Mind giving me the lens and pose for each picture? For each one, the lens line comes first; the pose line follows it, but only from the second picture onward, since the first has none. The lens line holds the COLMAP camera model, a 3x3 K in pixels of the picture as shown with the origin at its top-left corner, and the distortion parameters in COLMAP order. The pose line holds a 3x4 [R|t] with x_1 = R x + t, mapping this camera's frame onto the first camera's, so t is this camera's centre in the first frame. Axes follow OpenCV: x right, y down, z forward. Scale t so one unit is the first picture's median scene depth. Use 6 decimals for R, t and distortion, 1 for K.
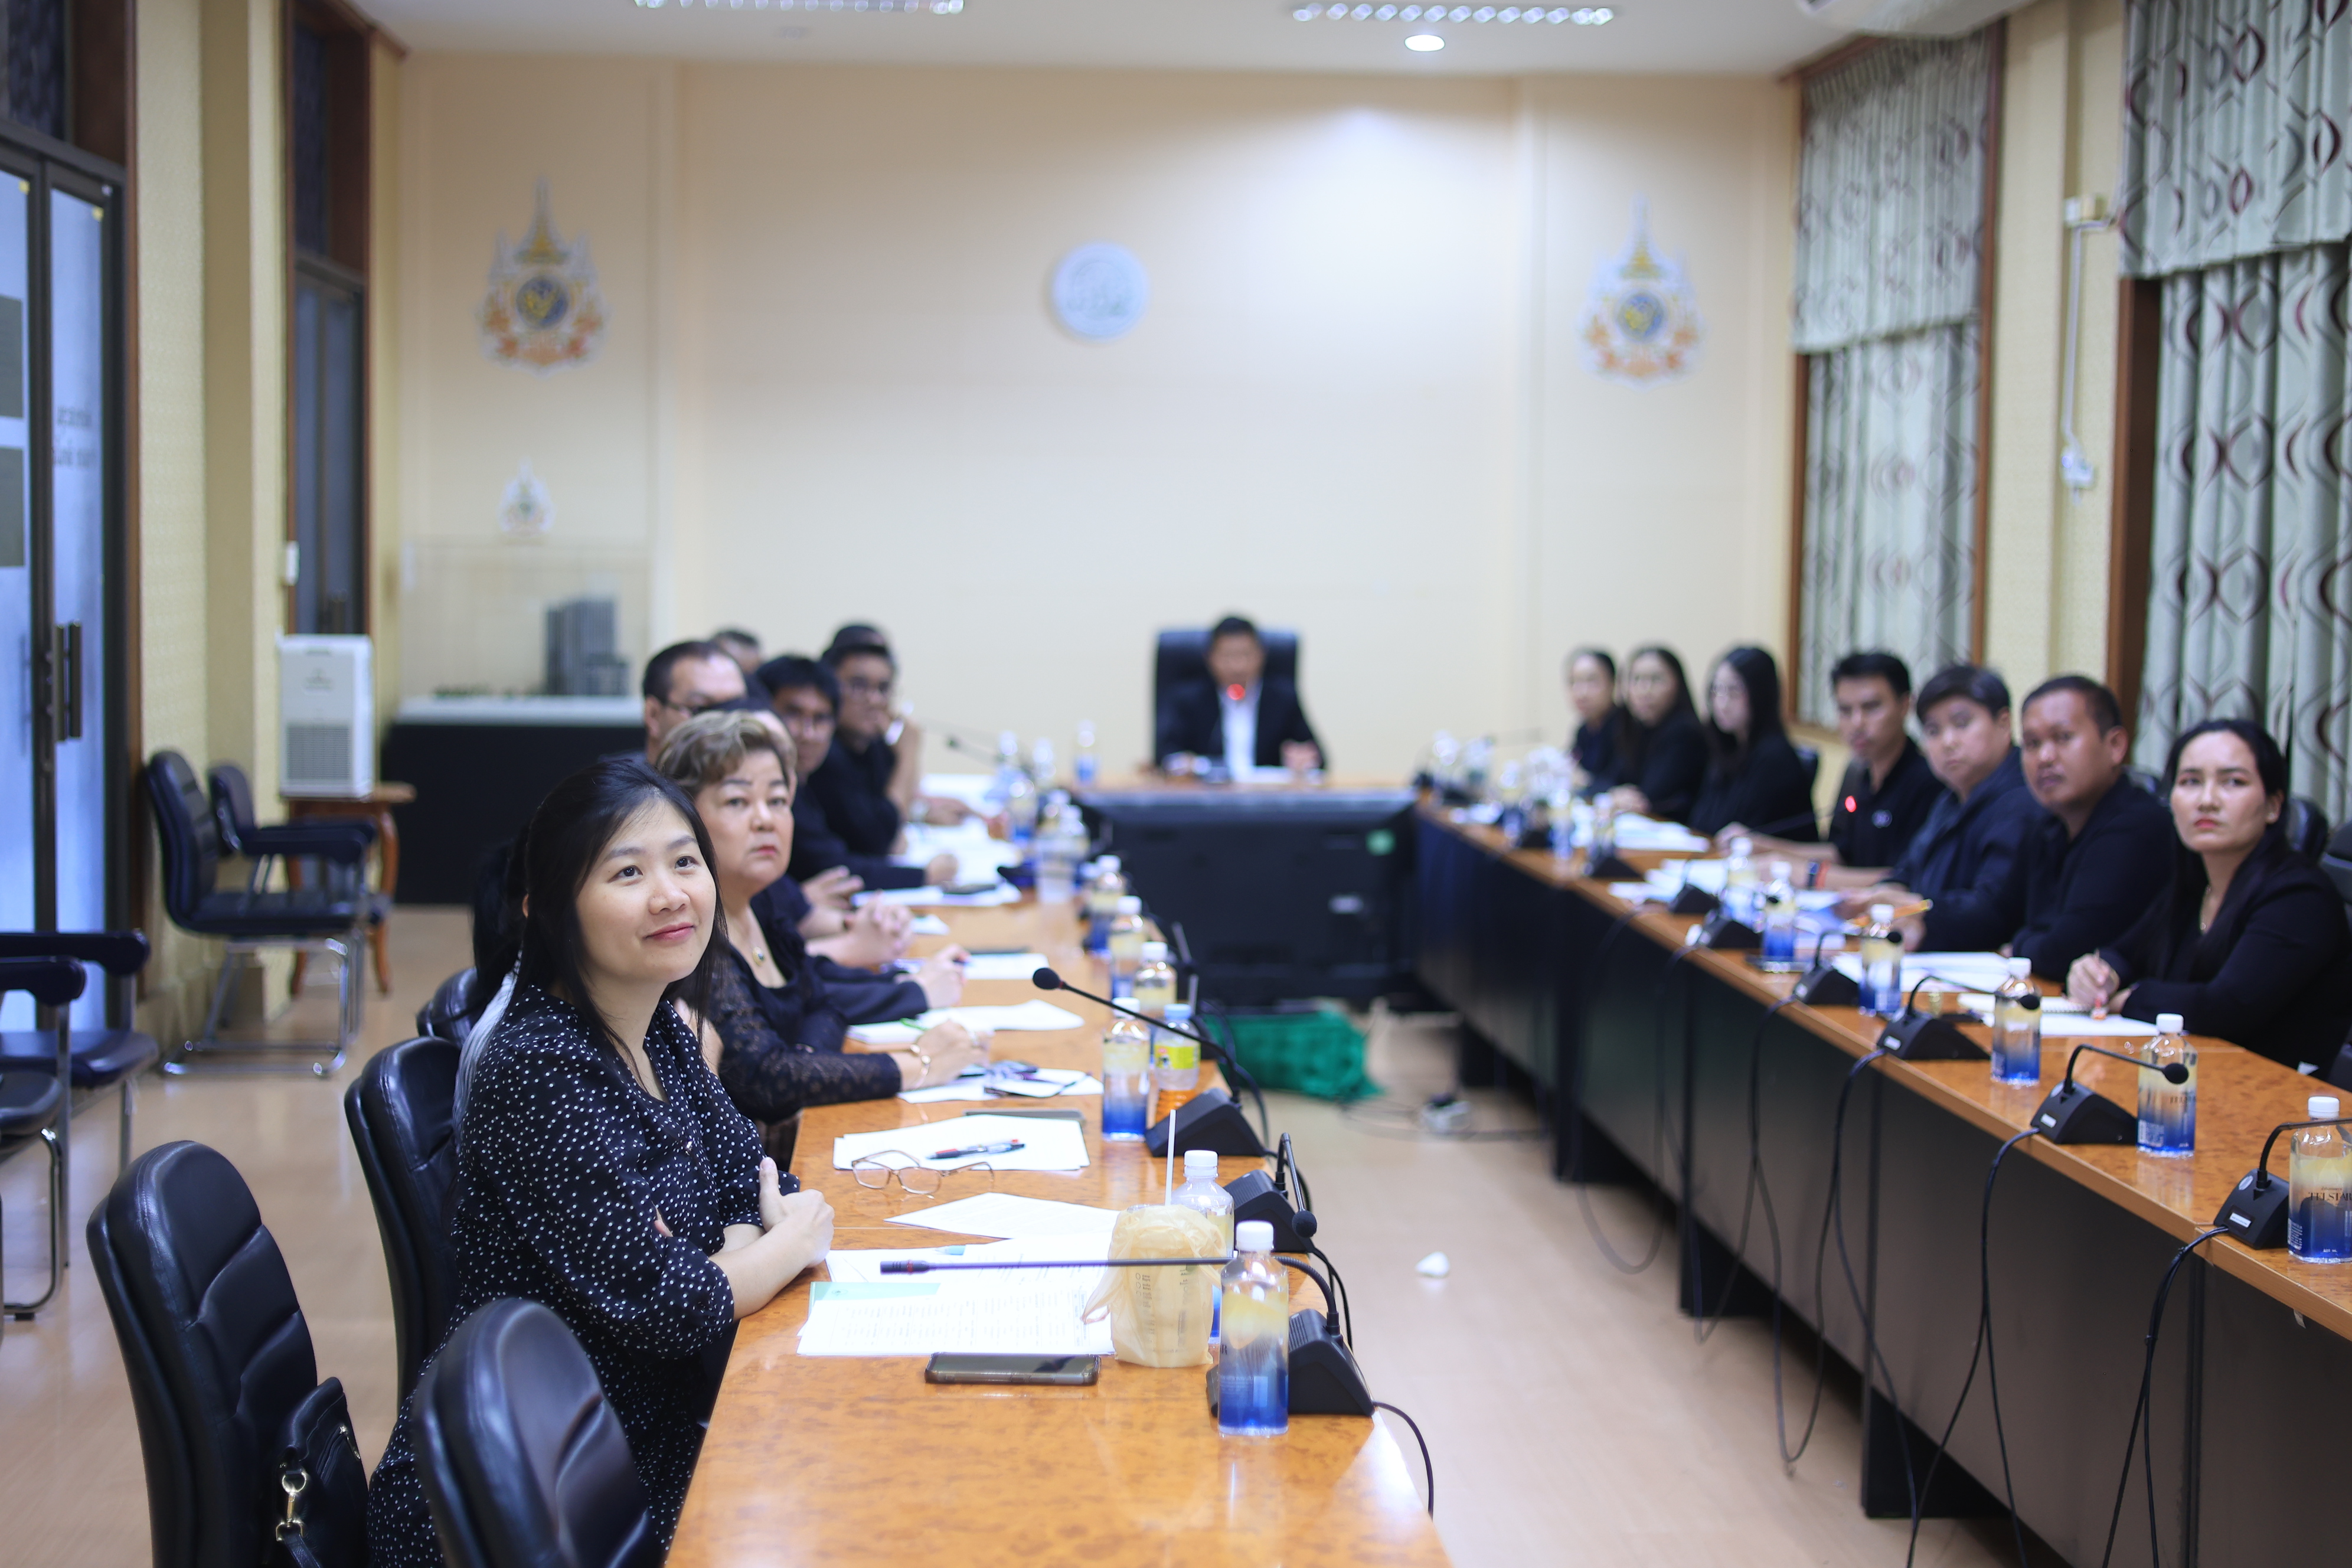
lens RADIAL K [[3410.7, 0, 1176.0], [0, 3410.7, 784.0], [0, 0, 1]] dist [-0.015480, 0.086125]
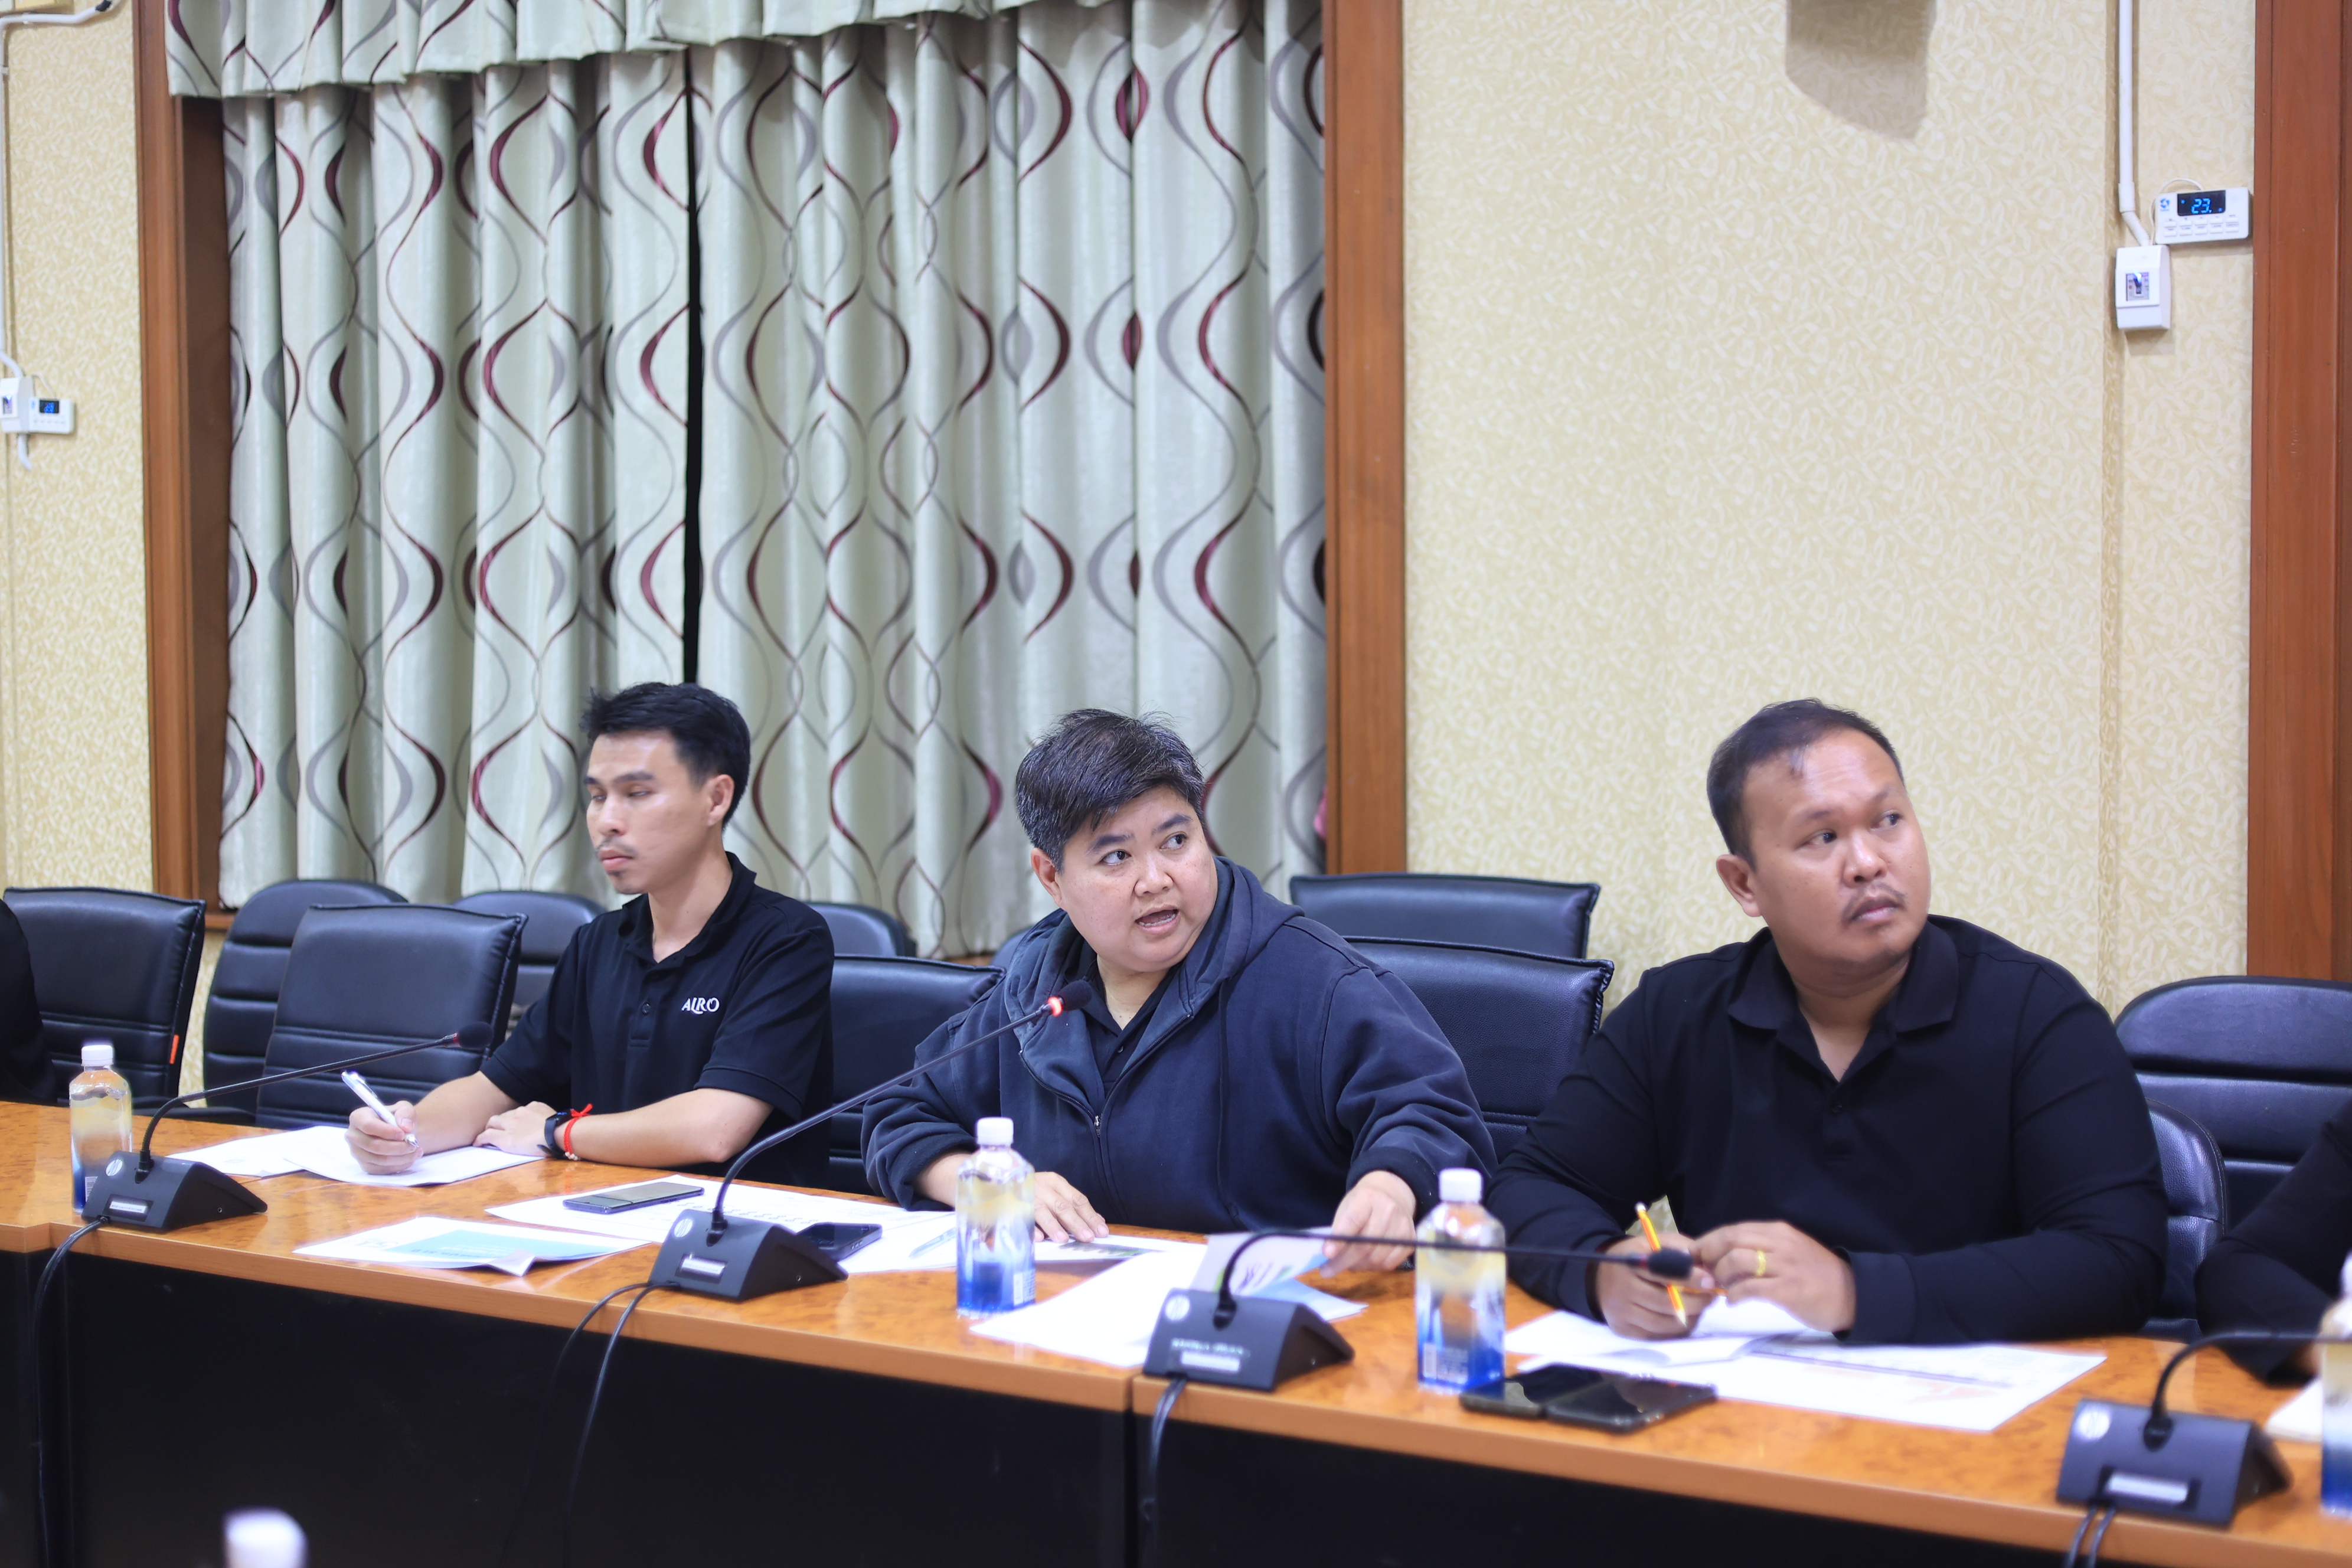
lens RADIAL K [[3239.7, 0, 1270.9], [0, 3239.7, 839.9], [0, 0, 1]] dist [-0.010503, -0.048486]
pose [[0.563026, -0.072872, 0.823220, -0.114480], [0.070541, 0.996707, 0.039984, -0.024185], [-0.823423, 0.035559, 0.566312, 0.546245]]
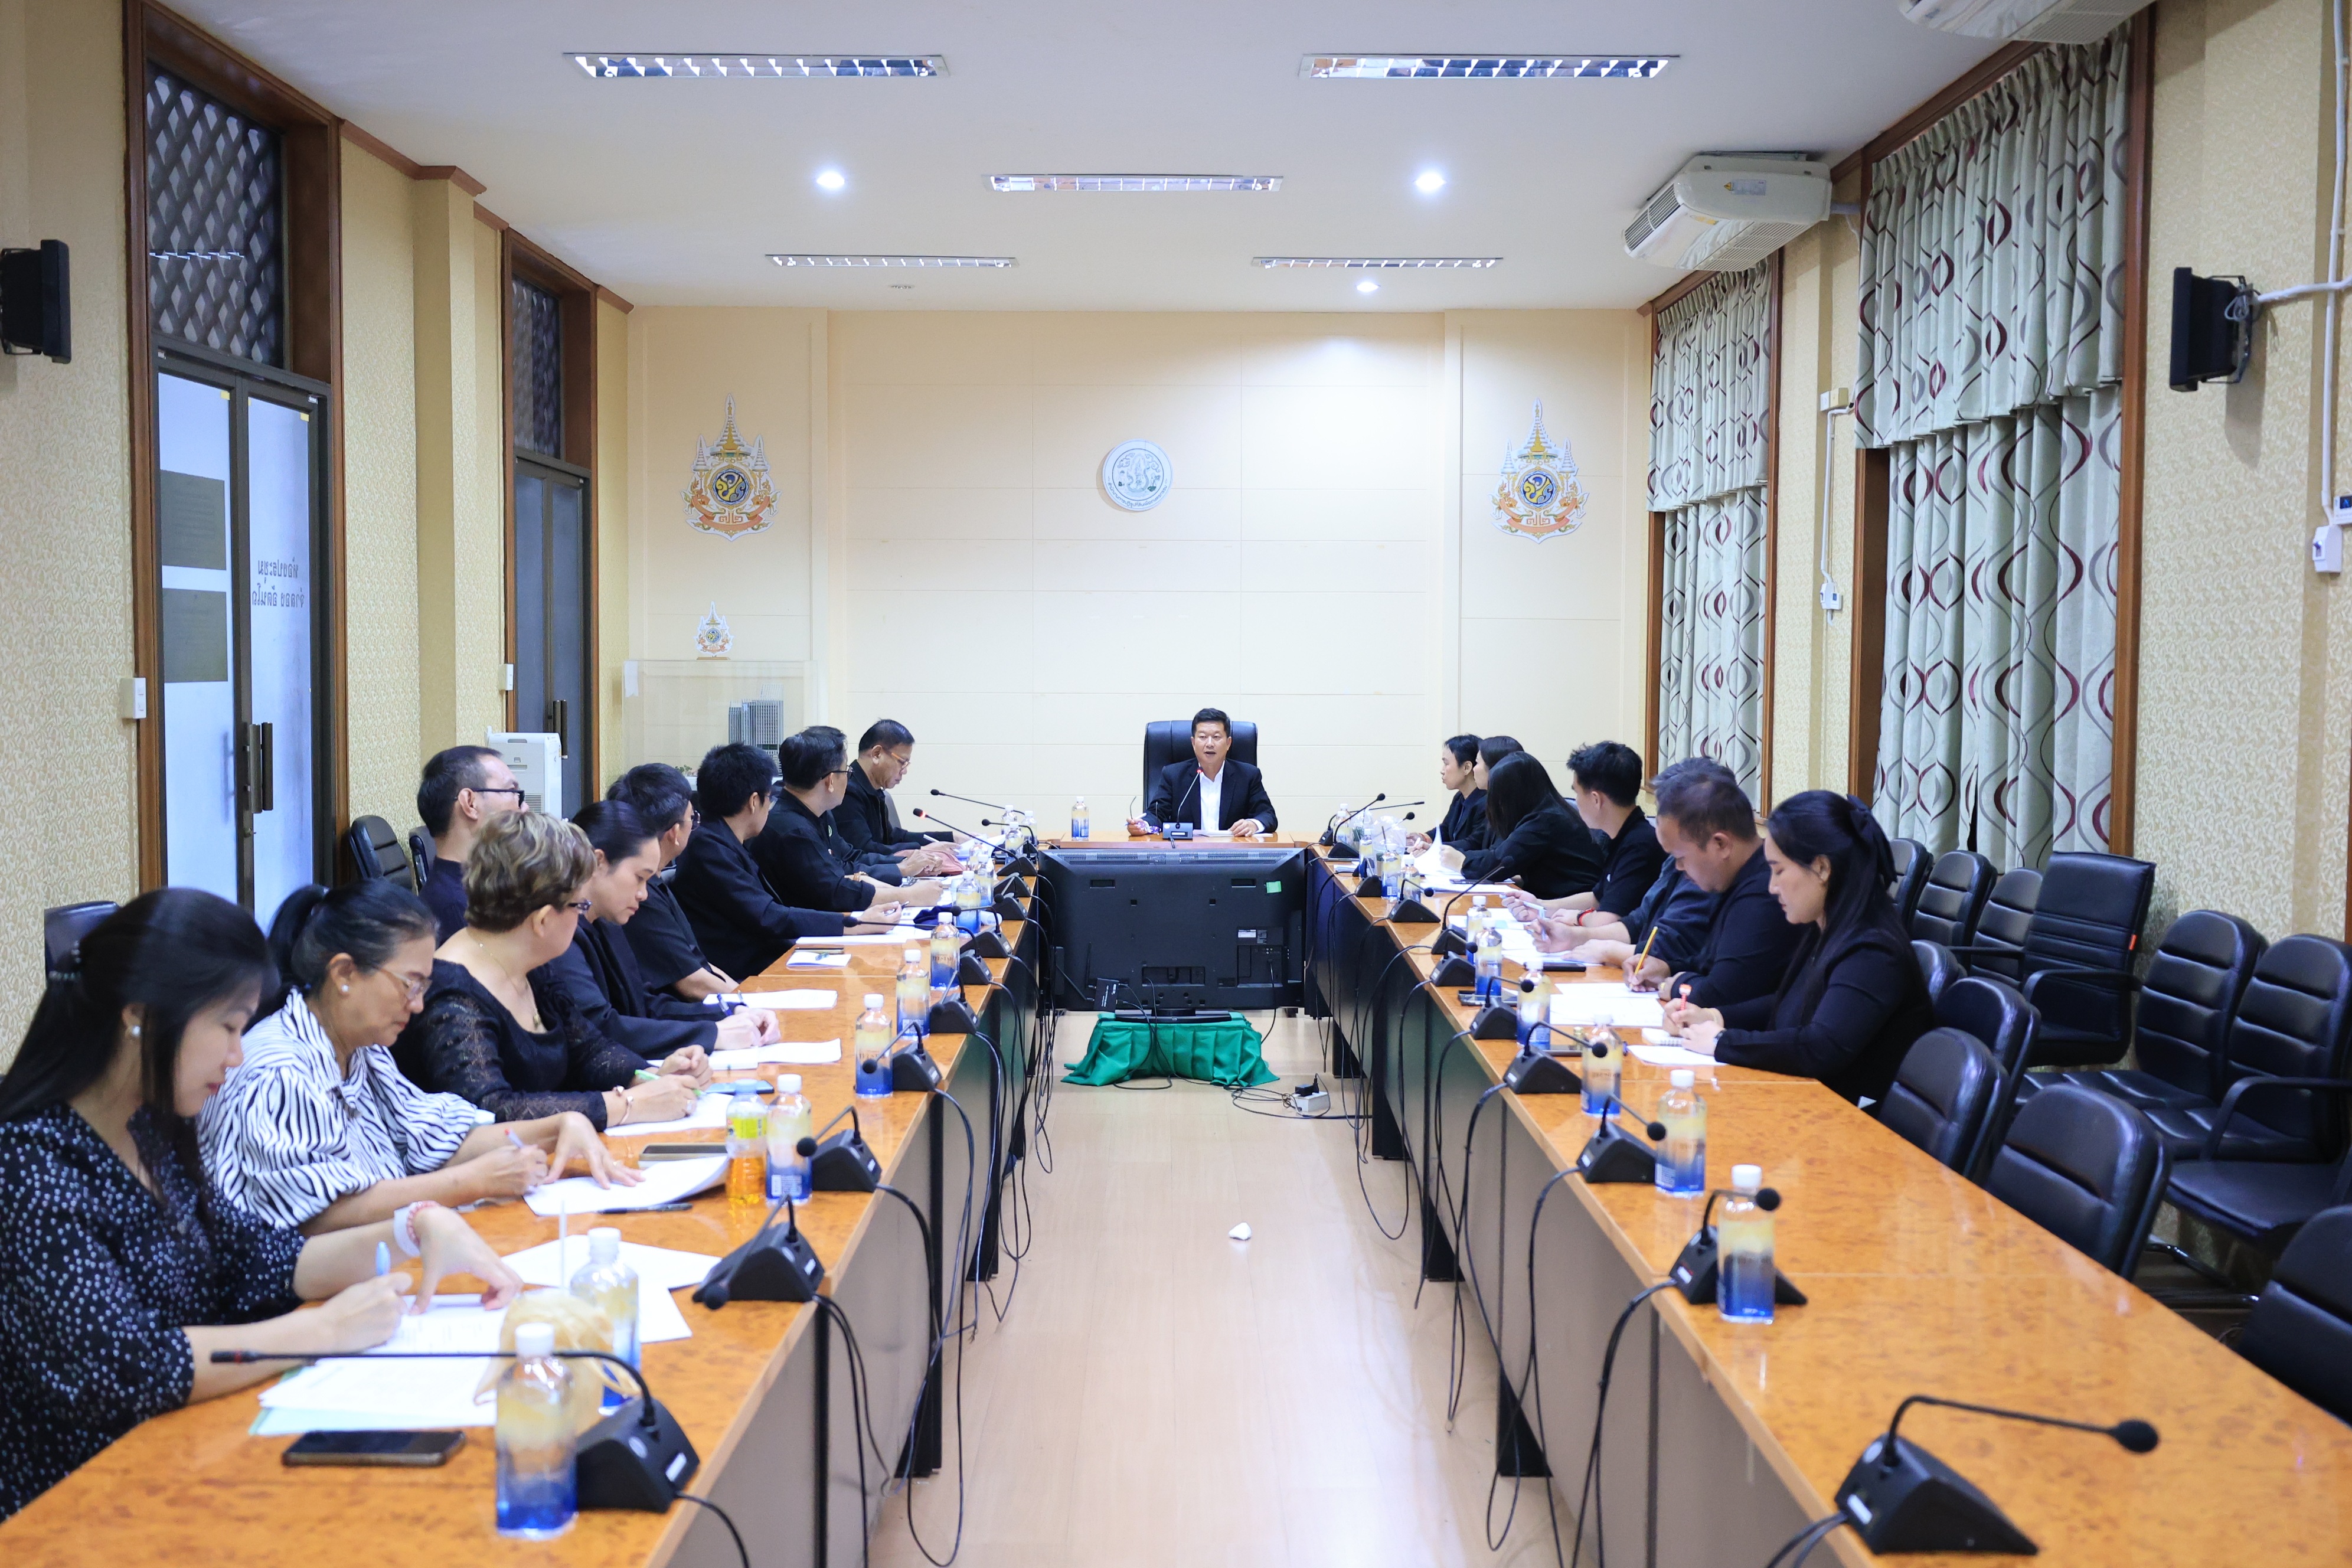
lens RADIAL K [[2356.5, 0, 1176.0], [0, 2356.5, 784.0], [0, 0, 1]] dist [-0.001423, 0.011475]
pose [[0.997910, -0.002612, -0.064568, 0.082611], [0.001452, 0.999837, -0.017998, -0.006209], [0.064605, 0.017866, 0.997751, 0.099028]]
